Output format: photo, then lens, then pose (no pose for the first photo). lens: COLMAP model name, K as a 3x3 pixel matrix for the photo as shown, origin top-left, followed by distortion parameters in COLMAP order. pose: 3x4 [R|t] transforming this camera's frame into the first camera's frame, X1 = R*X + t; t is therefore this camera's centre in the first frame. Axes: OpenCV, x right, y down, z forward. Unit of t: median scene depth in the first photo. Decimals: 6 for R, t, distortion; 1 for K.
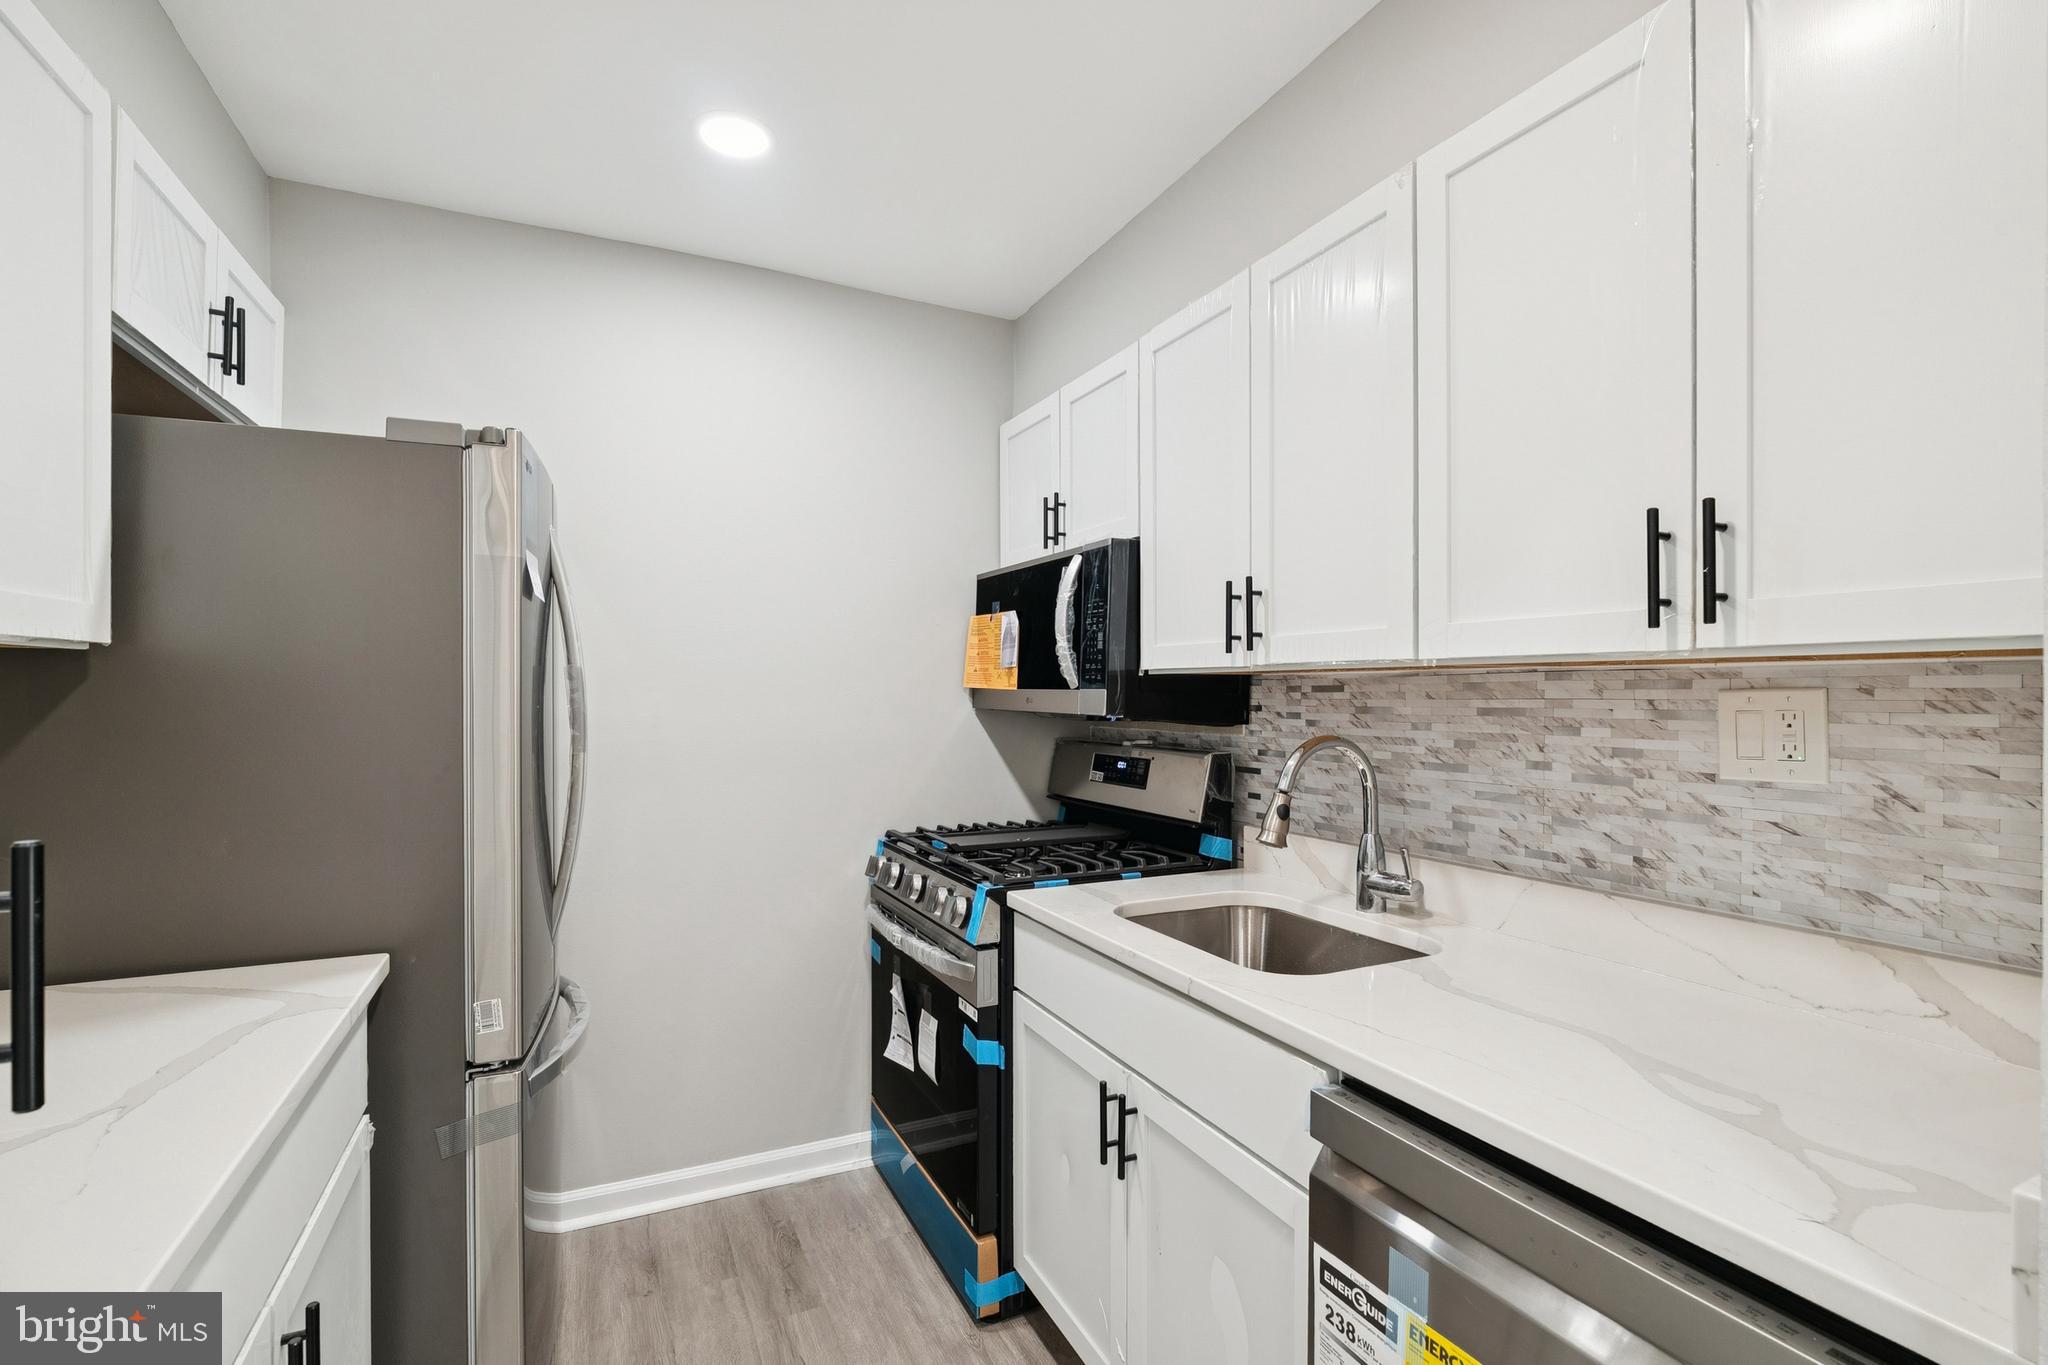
lens RADIAL K [[926.9, 0, 1019.8], [0, 926.9, 686.1], [0, 0, 1]] dist [0.005437, 0.000763]
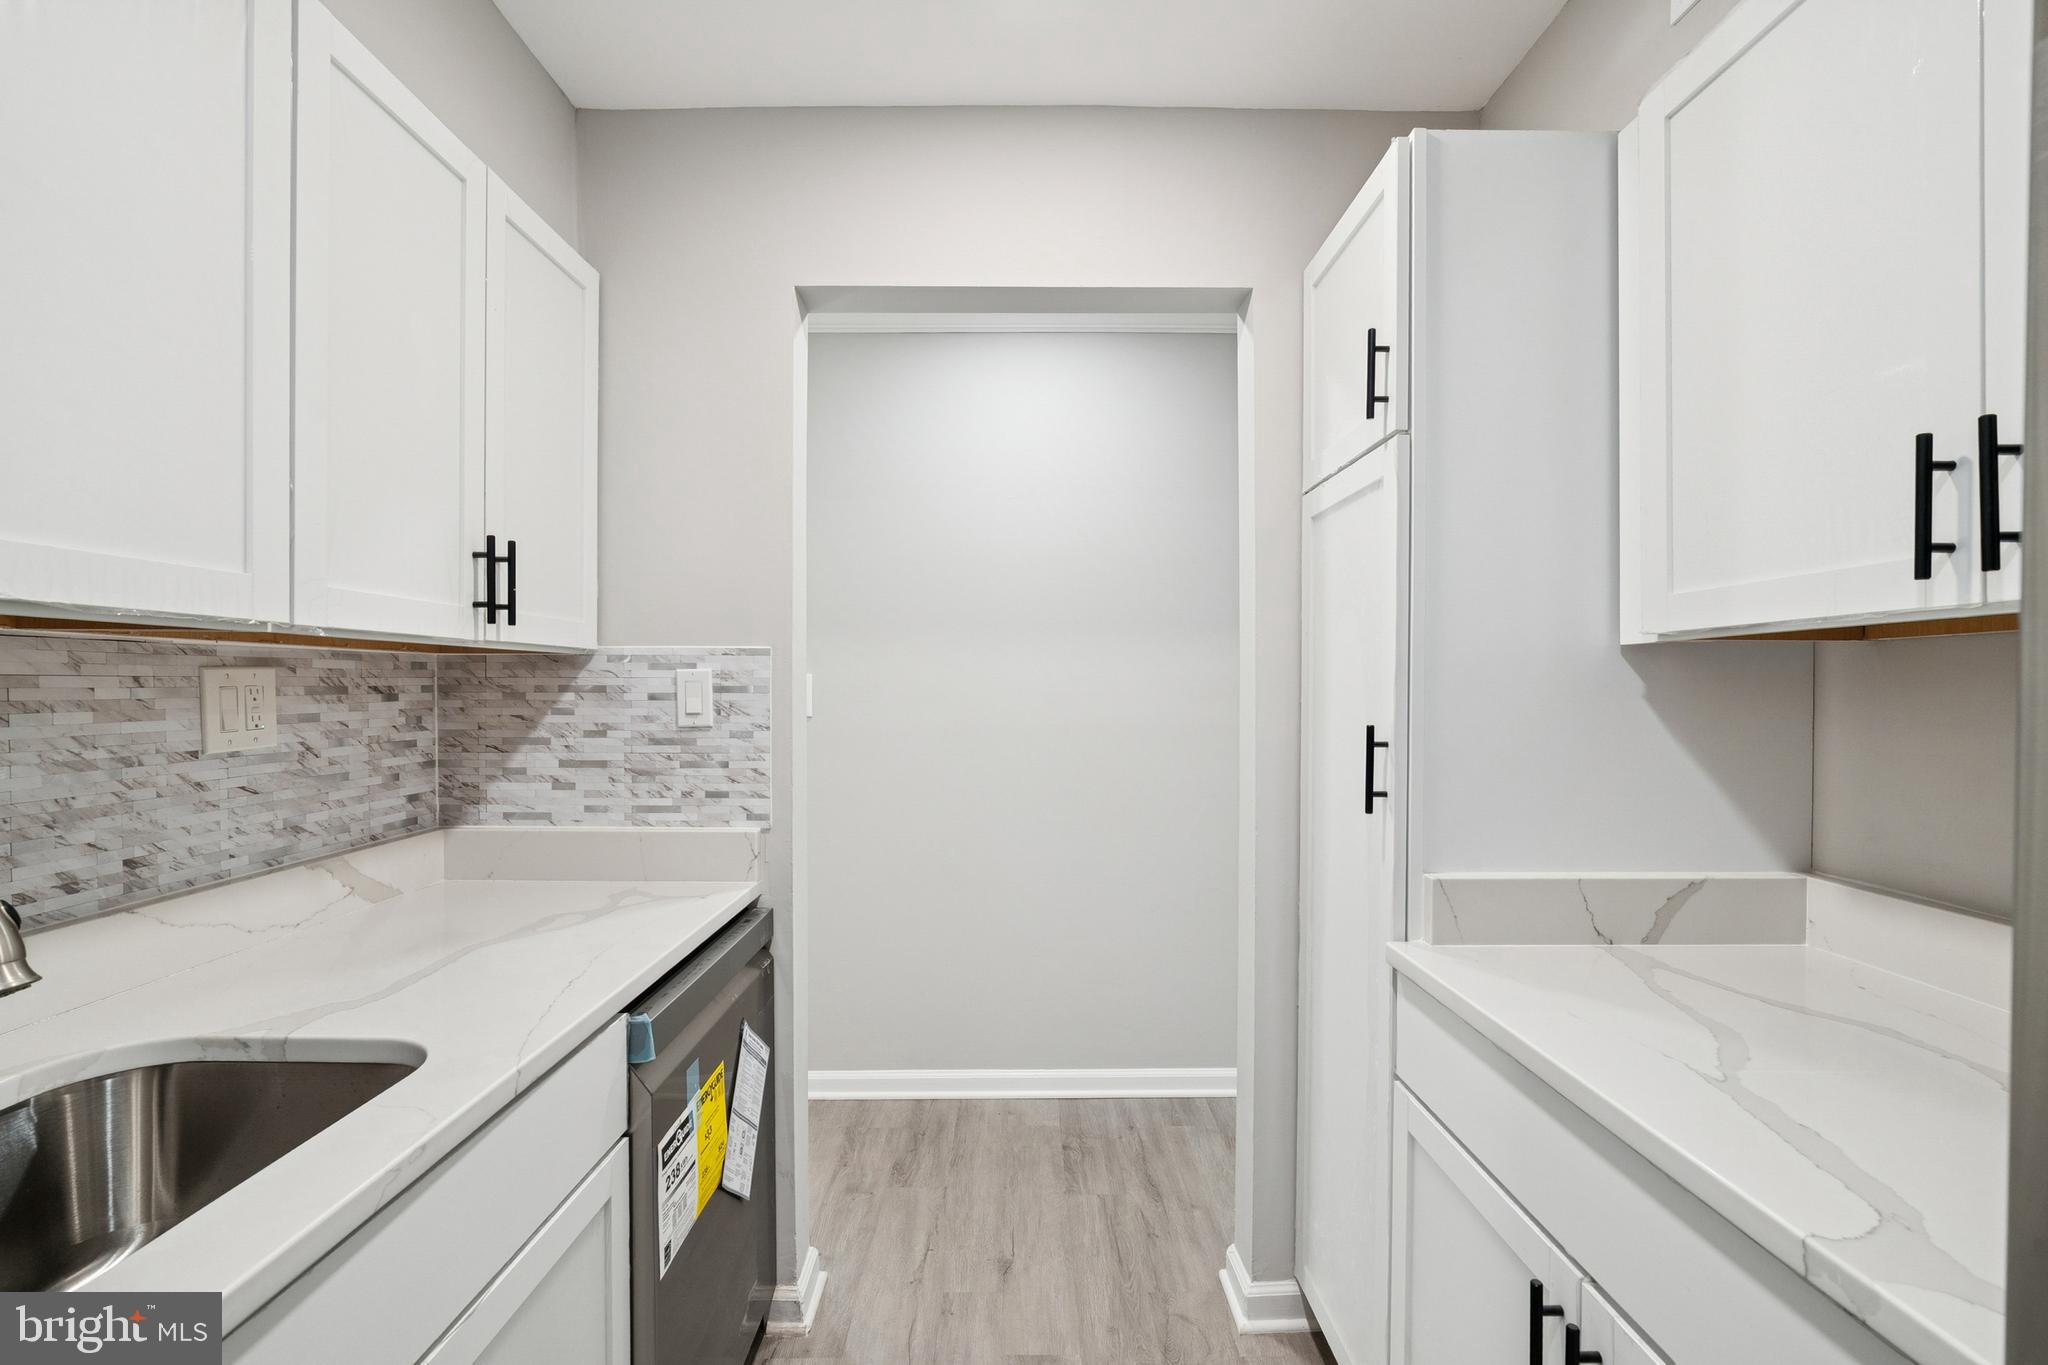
lens RADIAL K [[926.9, 0, 1023.1], [0, 926.9, 686.6], [0, 0, 1]] dist [0.005437, 0.000763]
pose [[-0.905989, -0.004035, 0.423282, -0.477905], [-0.006401, 0.999971, -0.004169, 0.024111], [-0.423253, -0.006487, -0.905988, 1.523209]]
